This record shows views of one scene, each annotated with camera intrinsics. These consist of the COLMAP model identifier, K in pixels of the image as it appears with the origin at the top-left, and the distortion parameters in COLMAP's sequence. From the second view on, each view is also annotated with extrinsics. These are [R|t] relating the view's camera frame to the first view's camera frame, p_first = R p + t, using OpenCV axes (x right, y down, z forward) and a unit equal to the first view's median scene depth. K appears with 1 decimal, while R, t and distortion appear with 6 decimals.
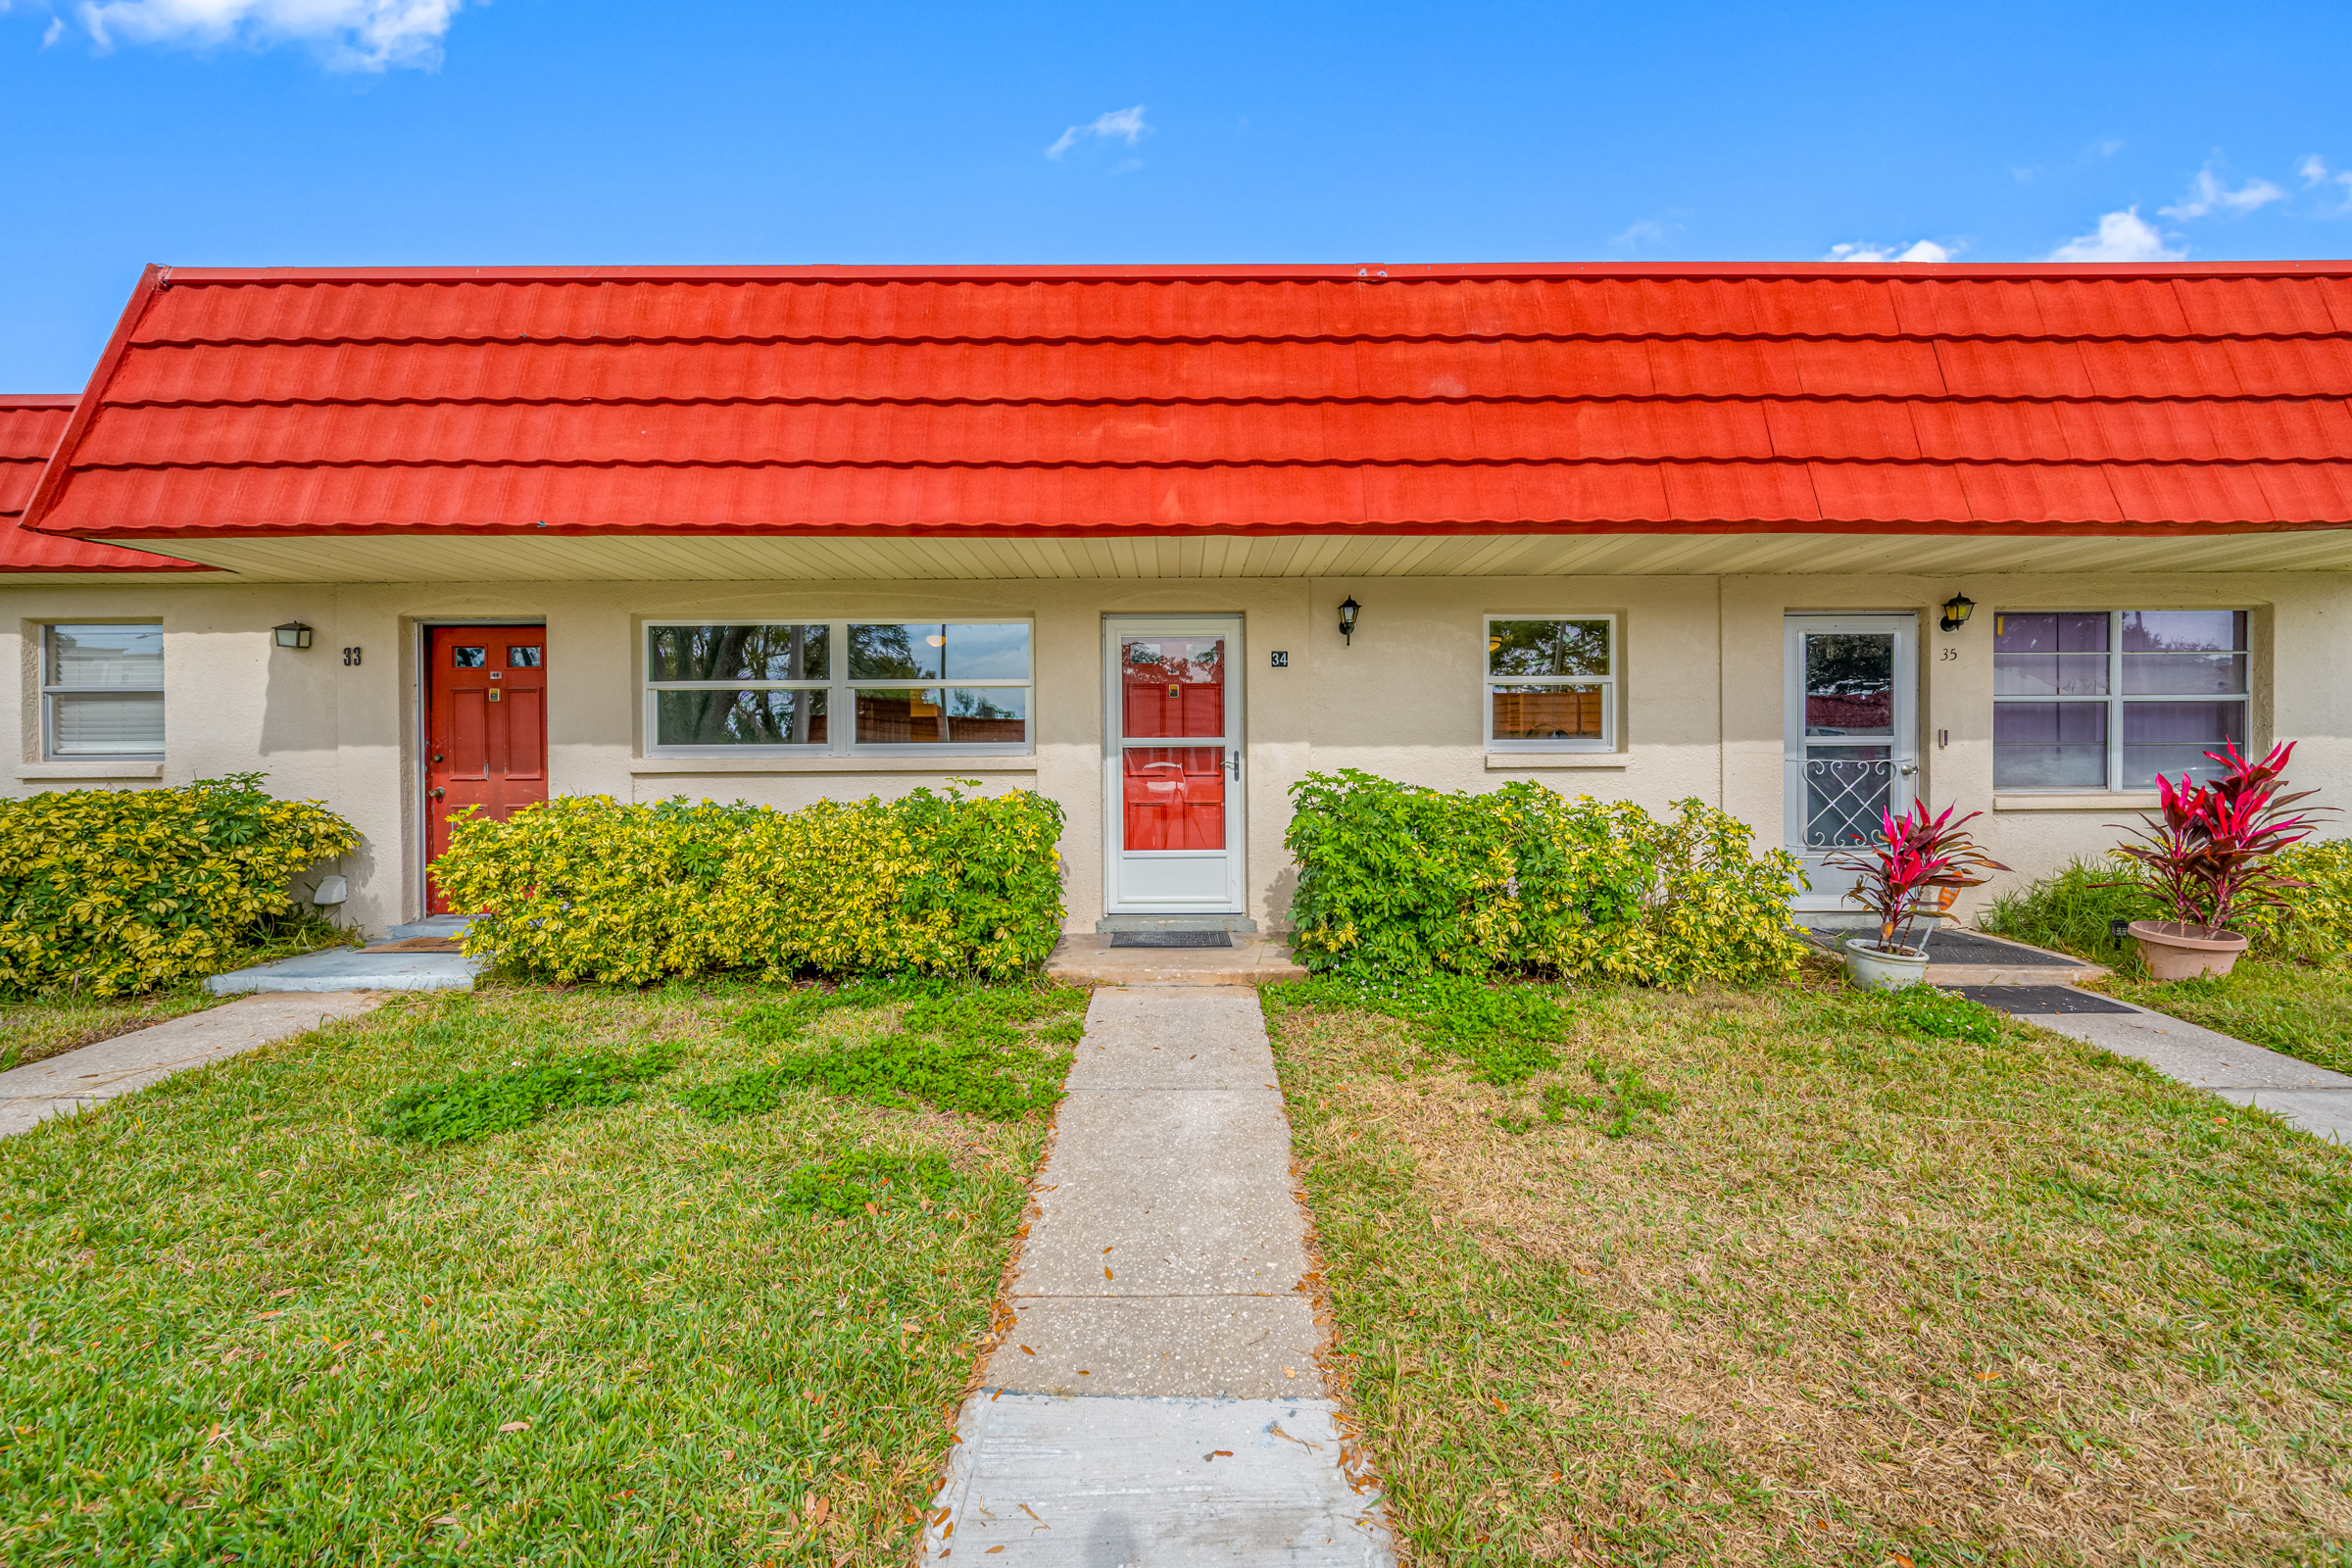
lens RADIAL K [[932.1, 0, 1178.0], [0, 932.1, 771.0], [0, 0, 1]] dist [-0.000759, -0.000603]
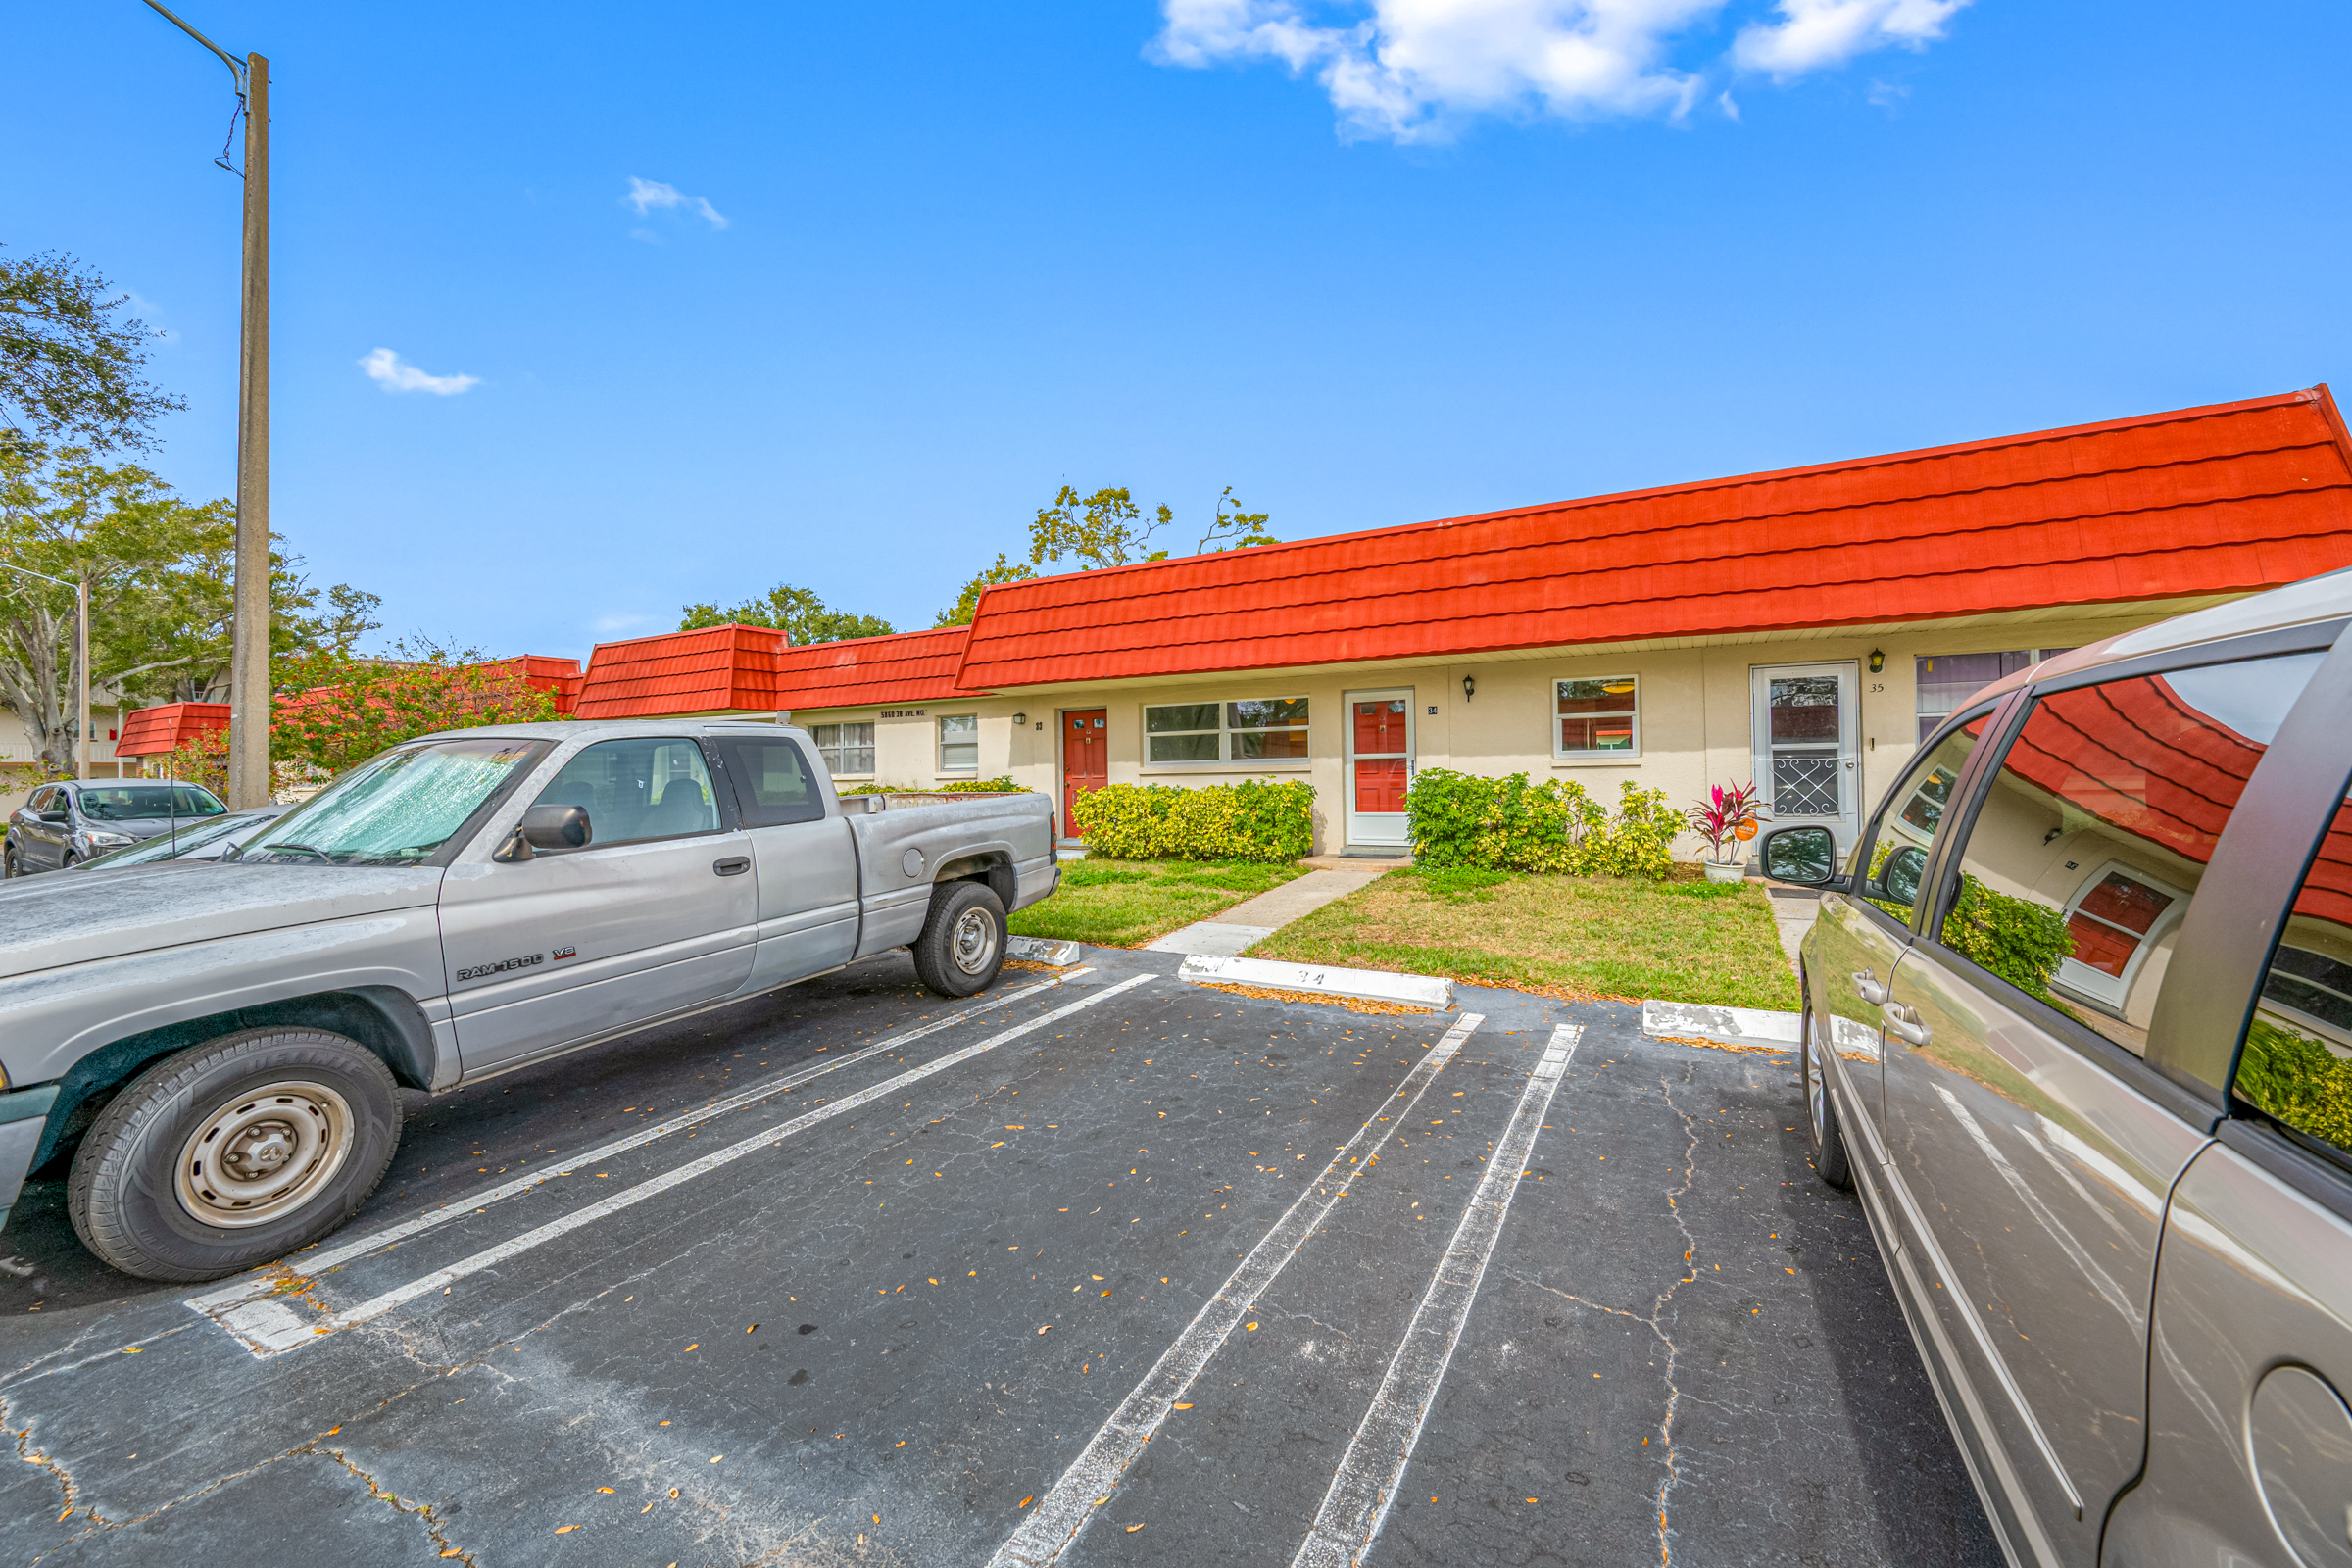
lens RADIAL K [[930.0, 0, 1165.2], [0, 930.0, 775.3], [0, 0, 1]] dist [0.000475, -0.000158]
pose [[0.864509, -0.009022, -0.502536, 0.694953], [0.005757, 0.999951, -0.008048, 0.026986], [0.502584, 0.004064, 0.864519, -1.060064]]
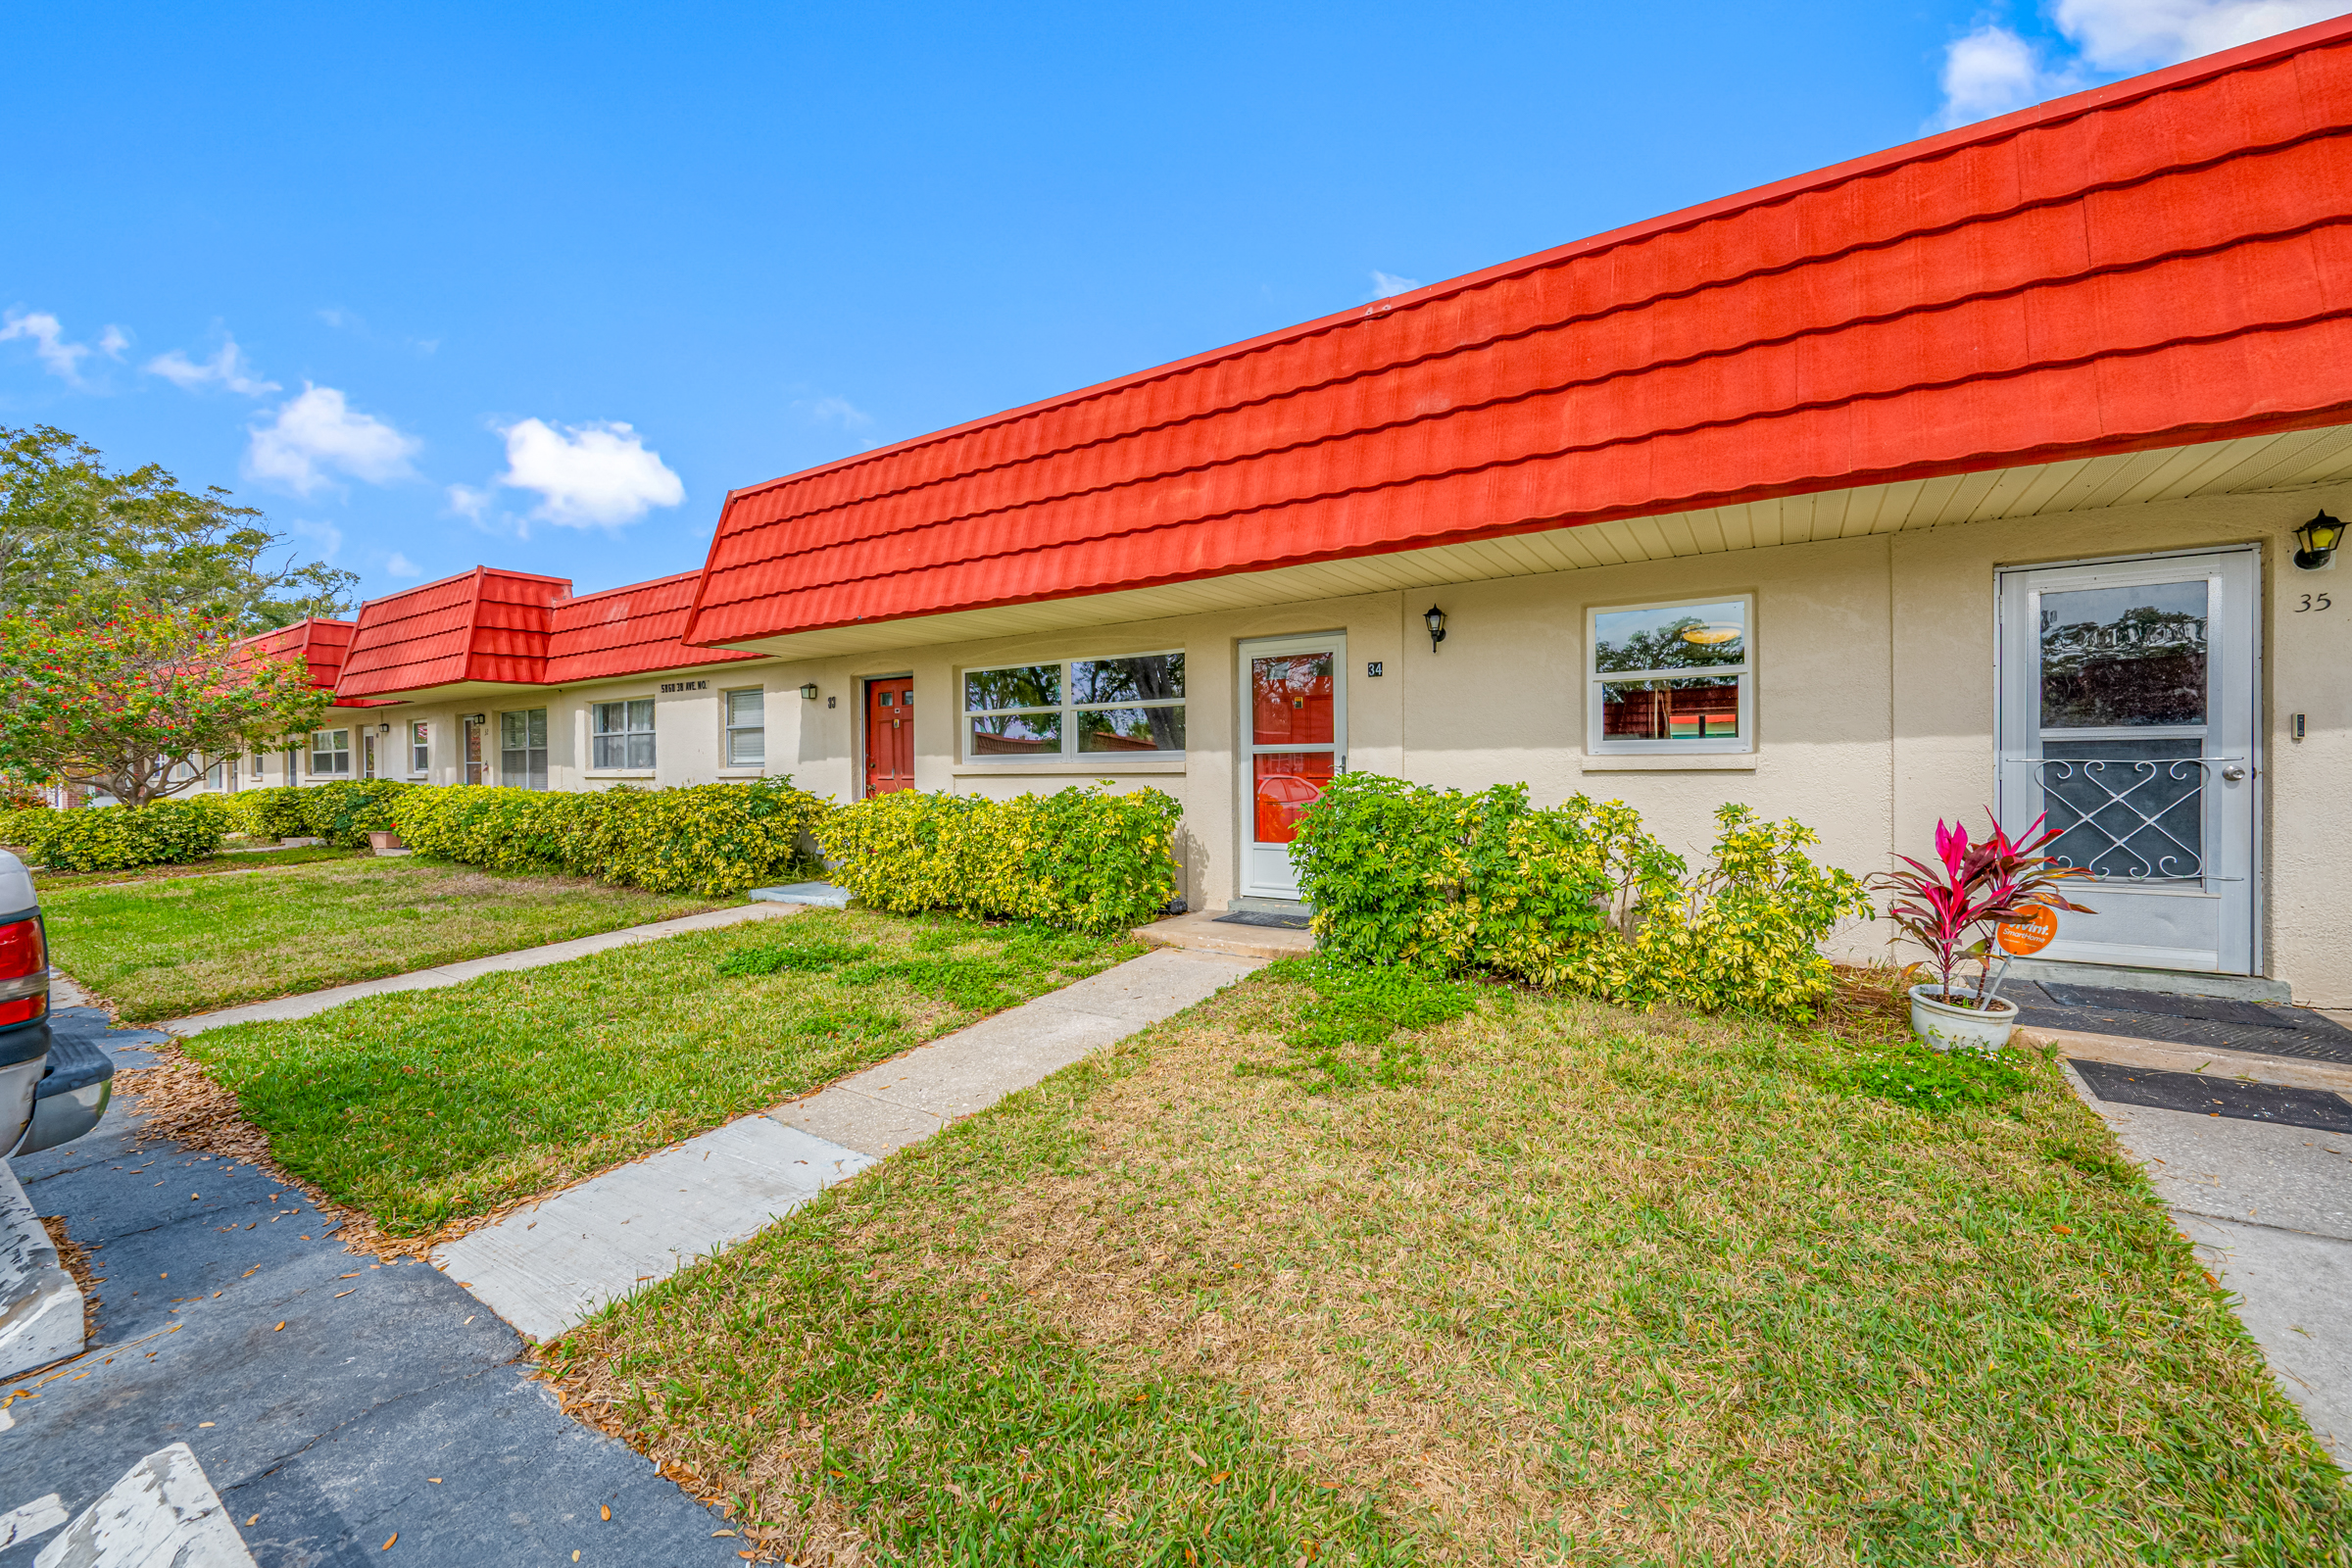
lens RADIAL K [[931.0, 0, 1176.0], [0, 931.0, 784.0], [0, 0, 1]] dist [-0.000227, 0.000017]
pose [[0.833895, 0.006908, -0.551880, 0.608047], [-0.000941, 0.999938, 0.011096, 0.000136], [0.551922, -0.008734, 0.833850, -0.025866]]
